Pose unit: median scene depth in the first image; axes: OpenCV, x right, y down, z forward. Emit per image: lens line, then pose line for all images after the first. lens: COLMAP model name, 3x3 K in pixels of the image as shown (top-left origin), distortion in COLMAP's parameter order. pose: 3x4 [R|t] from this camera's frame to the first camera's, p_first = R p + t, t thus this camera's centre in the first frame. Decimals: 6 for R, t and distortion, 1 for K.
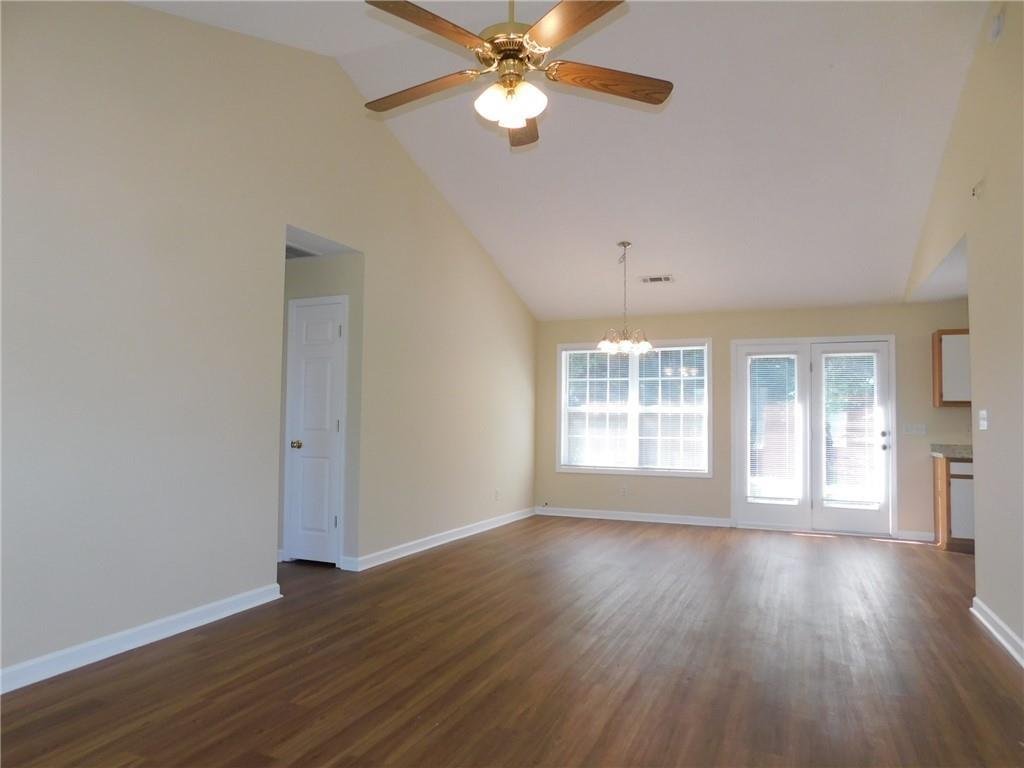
lens RADIAL K [[695.4, 0, 512.0], [0, 695.4, 384.0], [0, 0, 1]] dist [-0.047497, 0.042723]
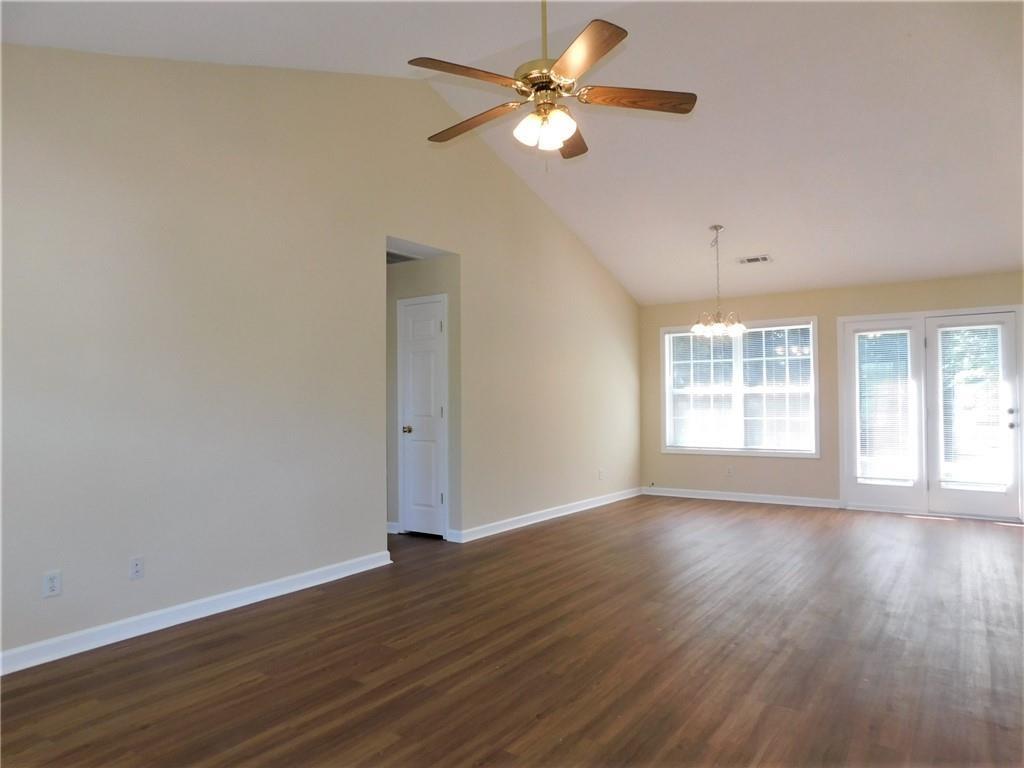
lens RADIAL K [[701.5, 0, 512.0], [0, 701.5, 384.0], [0, 0, 1]] dist [-0.051052, 0.060354]
pose [[0.979971, -0.023063, -0.197800, 0.083796], [0.028374, 0.999308, 0.024055, -0.008839], [0.197109, -0.029186, 0.979947, -0.076065]]
